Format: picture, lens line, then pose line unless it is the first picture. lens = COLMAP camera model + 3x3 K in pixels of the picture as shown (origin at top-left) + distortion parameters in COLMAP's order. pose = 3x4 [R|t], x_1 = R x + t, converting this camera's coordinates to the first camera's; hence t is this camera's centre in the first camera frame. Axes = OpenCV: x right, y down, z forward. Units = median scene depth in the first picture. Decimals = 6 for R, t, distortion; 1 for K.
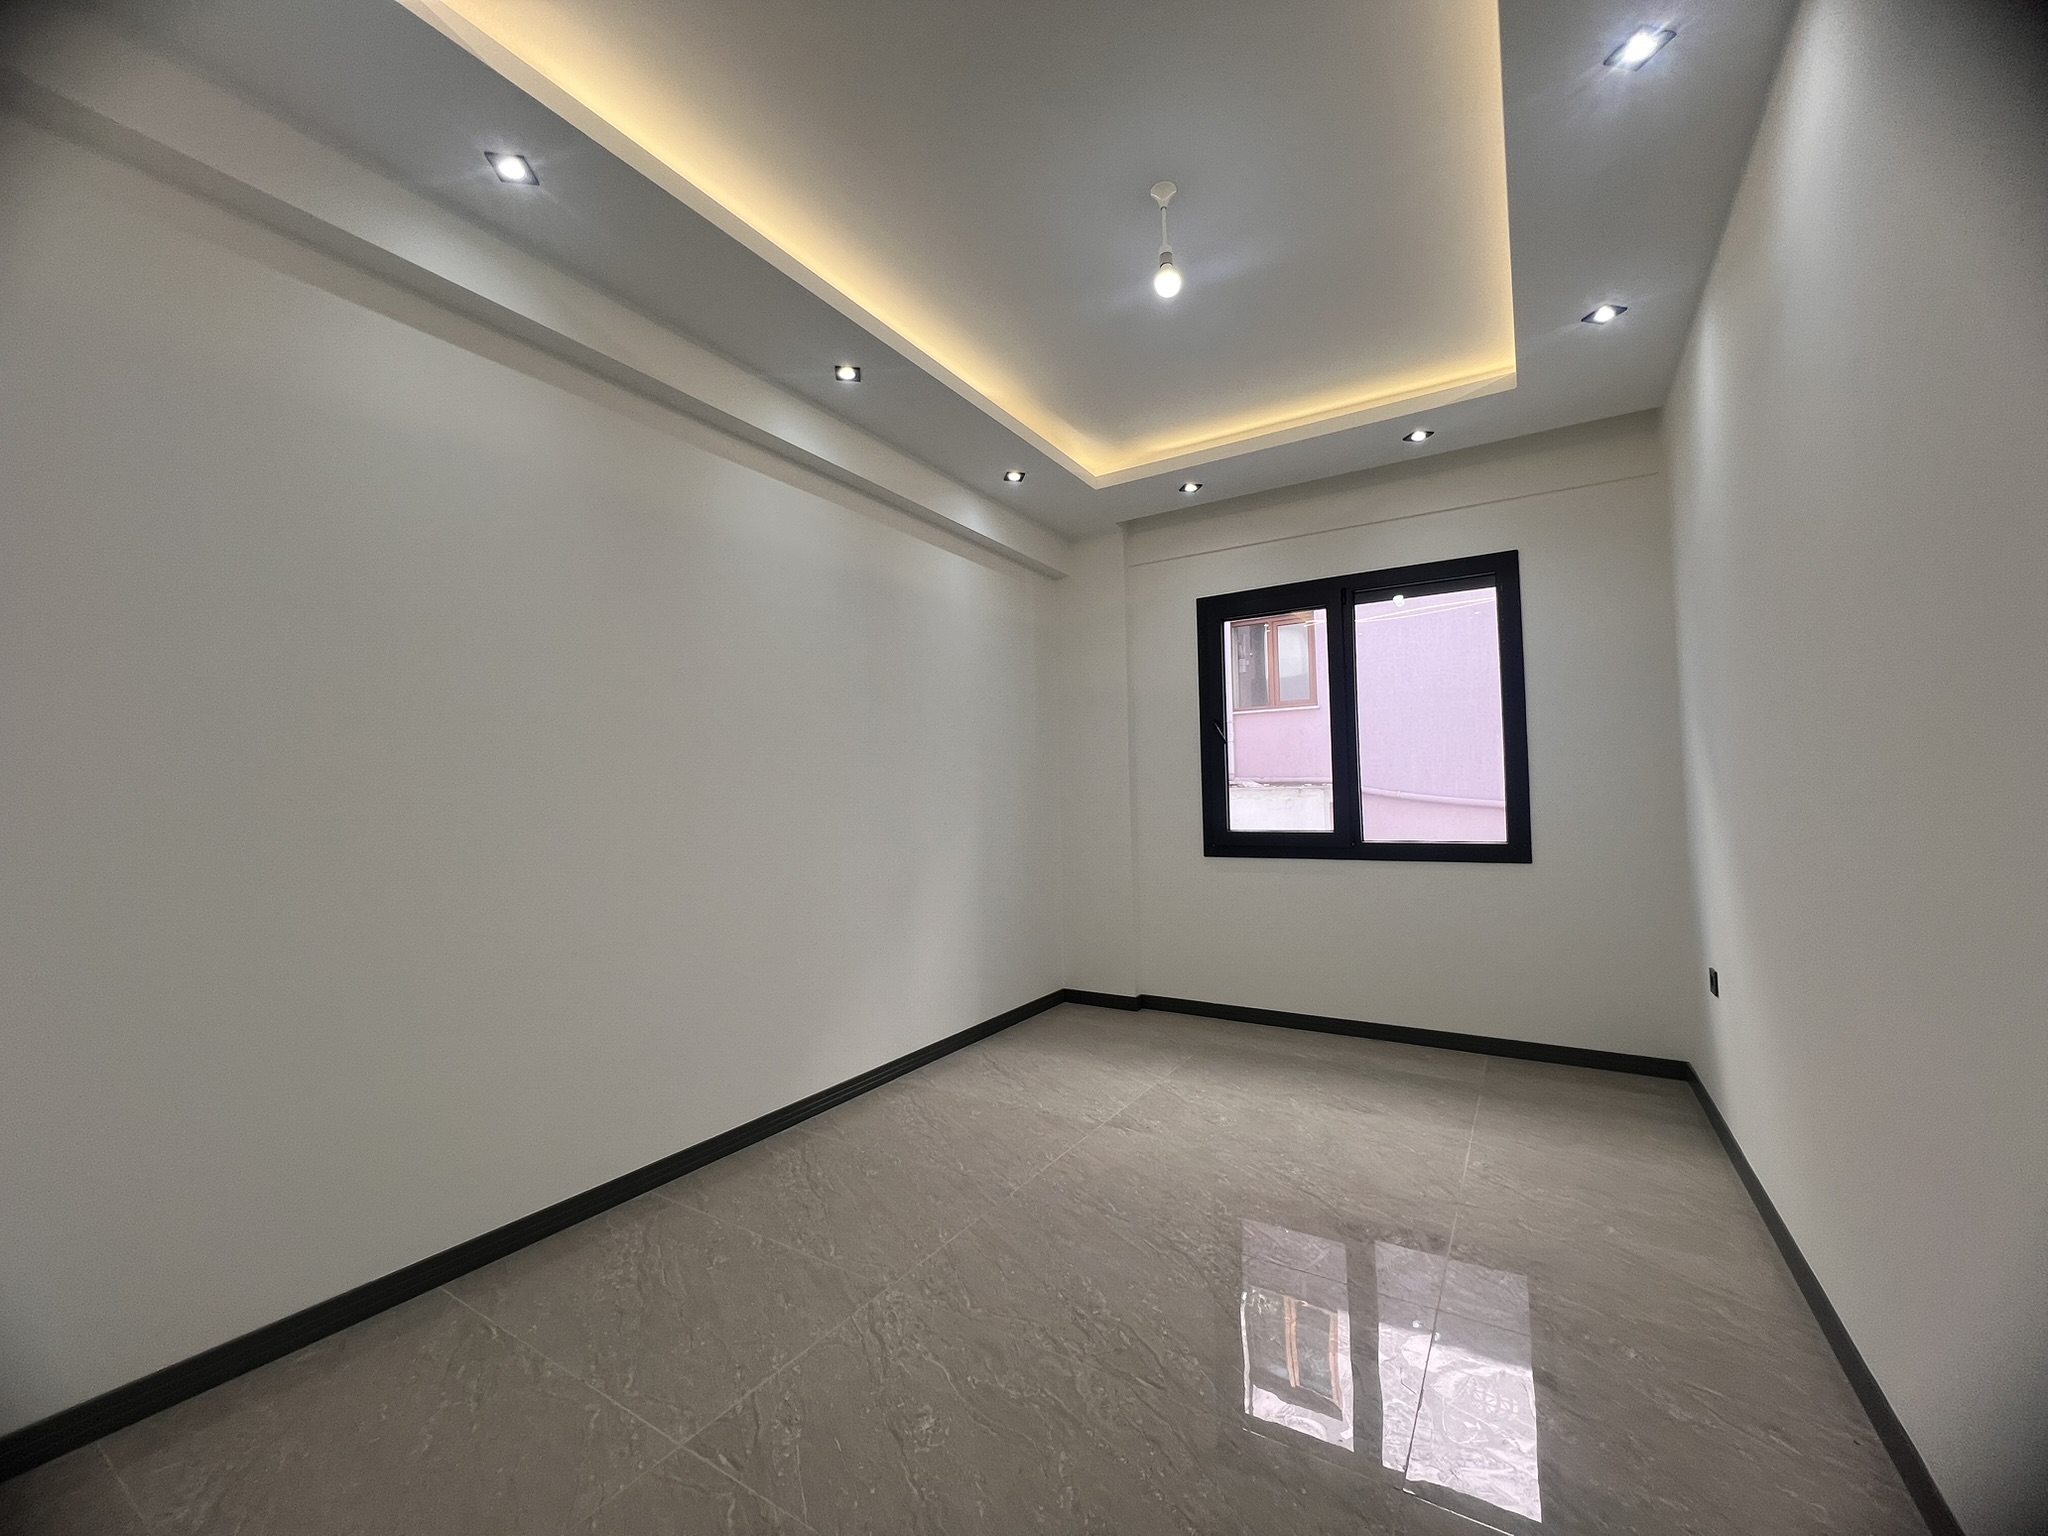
lens RADIAL K [[820.8, 0, 1016.8], [0, 820.8, 765.7], [0, 0, 1]] dist [-0.002642, 0.000008]
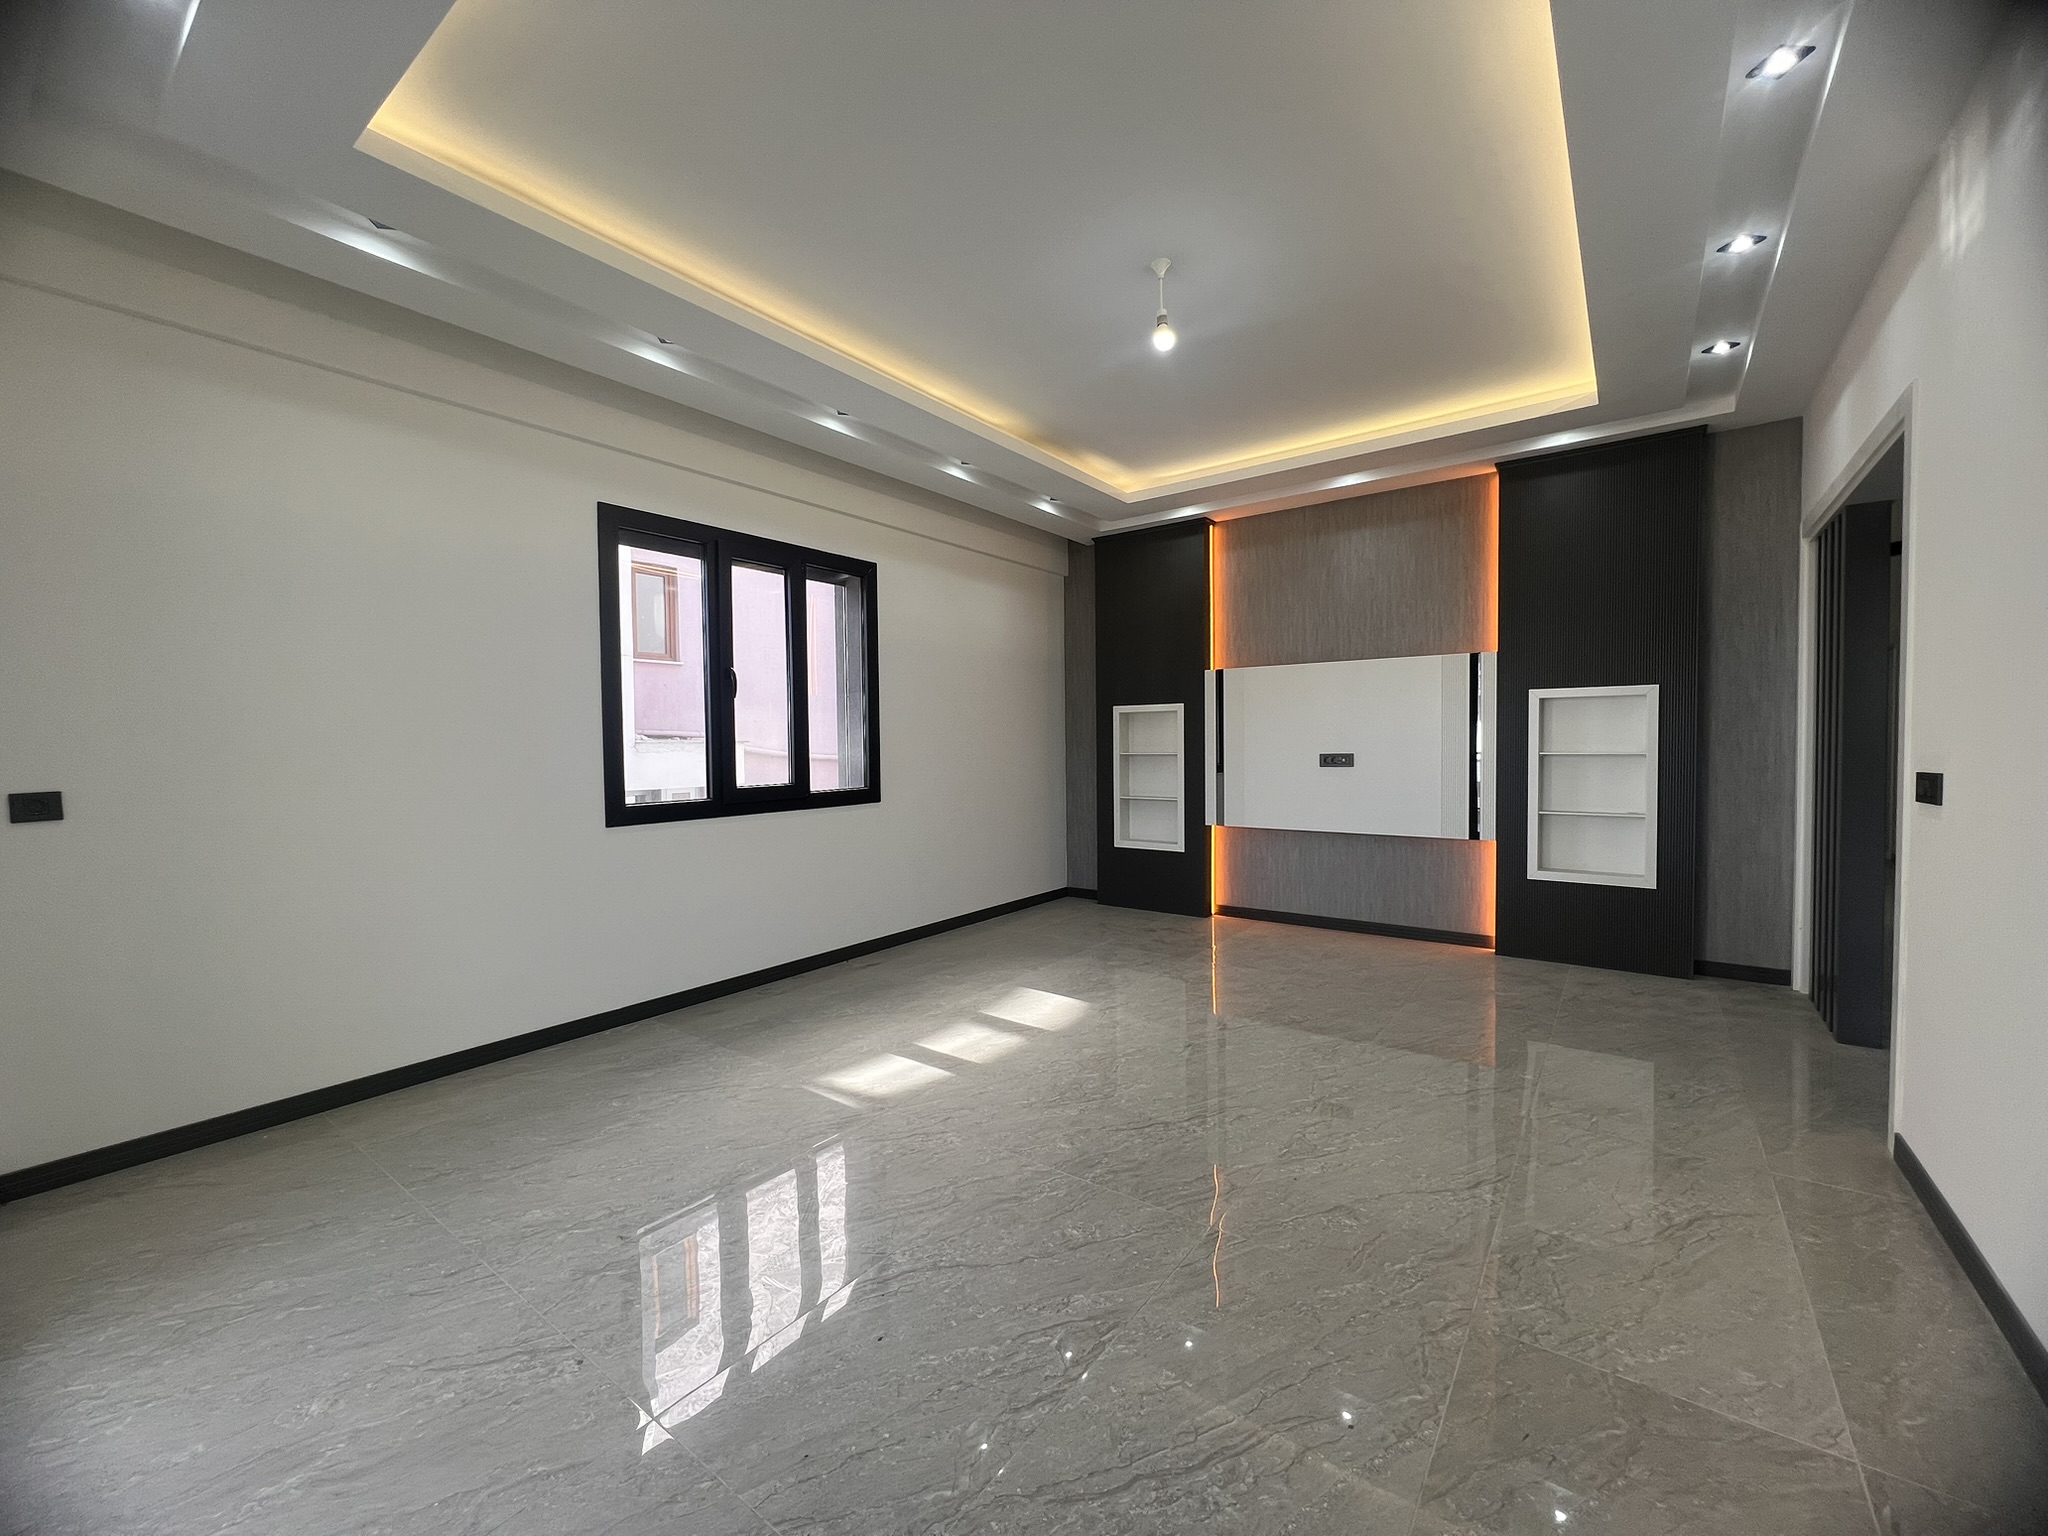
lens RADIAL K [[820.8, 0, 1018.4], [0, 820.8, 772.6], [0, 0, 1]] dist [-0.002642, 0.000008]
pose [[0.078081, -0.012415, 0.996870, -0.640536], [-0.019047, 0.999721, 0.013942, 0.044808], [-0.996765, -0.020076, 0.077823, 0.627130]]
